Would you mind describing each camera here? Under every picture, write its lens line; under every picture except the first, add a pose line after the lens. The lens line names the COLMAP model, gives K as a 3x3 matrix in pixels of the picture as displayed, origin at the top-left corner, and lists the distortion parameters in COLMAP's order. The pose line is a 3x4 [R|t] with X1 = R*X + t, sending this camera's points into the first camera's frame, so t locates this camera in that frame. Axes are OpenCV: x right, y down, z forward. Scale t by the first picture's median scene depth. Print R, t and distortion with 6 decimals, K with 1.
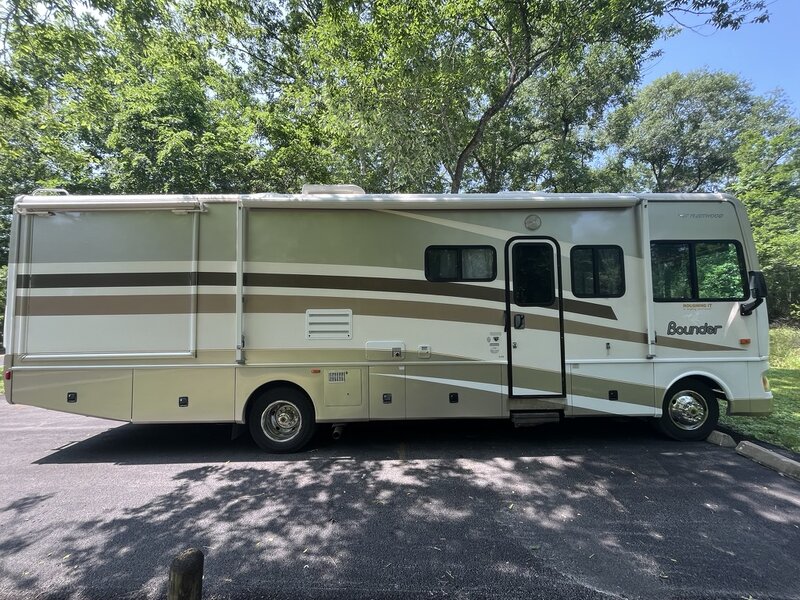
lens RADIAL K [[322.7, 0, 400.5], [0, 322.7, 300.3], [0, 0, 1]] dist [-0.001972, -0.000171]
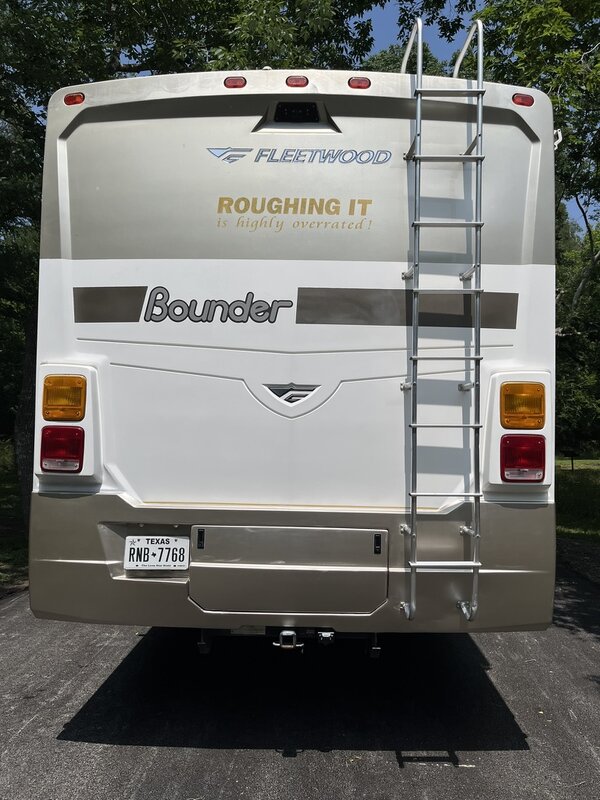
lens RADIAL K [[607.9, 0, 301.2], [0, 607.9, 409.8], [0, 0, 1]] dist [0.044465, -0.012749]
pose [[0.035682, 0.076059, 0.996465, -1.952225], [-0.085860, 0.993646, -0.072769, 0.134466], [-0.995668, -0.082960, 0.041986, 1.261542]]
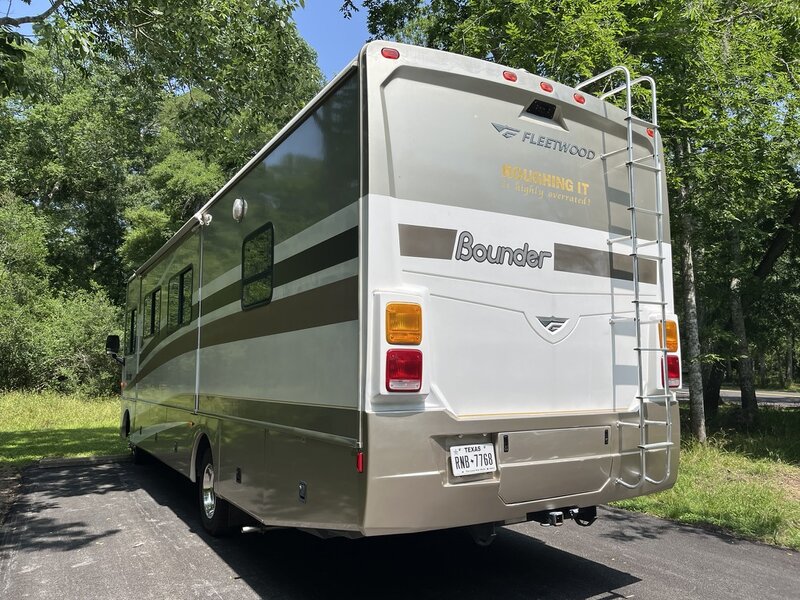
lens RADIAL K [[607.9, 0, 400.0], [0, 607.9, 300.0], [0, 0, 1]] dist [0.044465, -0.012749]
pose [[-0.508743, 0.117031, 0.852927, -1.915385], [-0.046826, 0.985489, -0.163151, 0.189765], [-0.859644, -0.122941, -0.495881, 1.969682]]
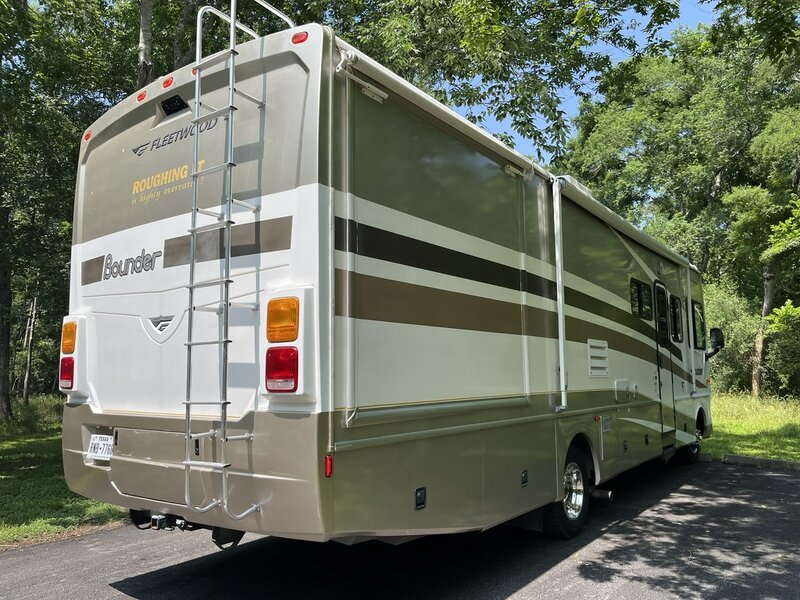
lens RADIAL K [[607.9, 0, 400.0], [0, 607.9, 300.0], [0, 0, 1]] dist [0.044465, -0.012749]
pose [[0.605321, 0.103065, 0.789281, -1.746819], [-0.053217, 0.994603, -0.089063, 0.090815], [-0.794200, 0.011909, 0.607539, 0.464790]]
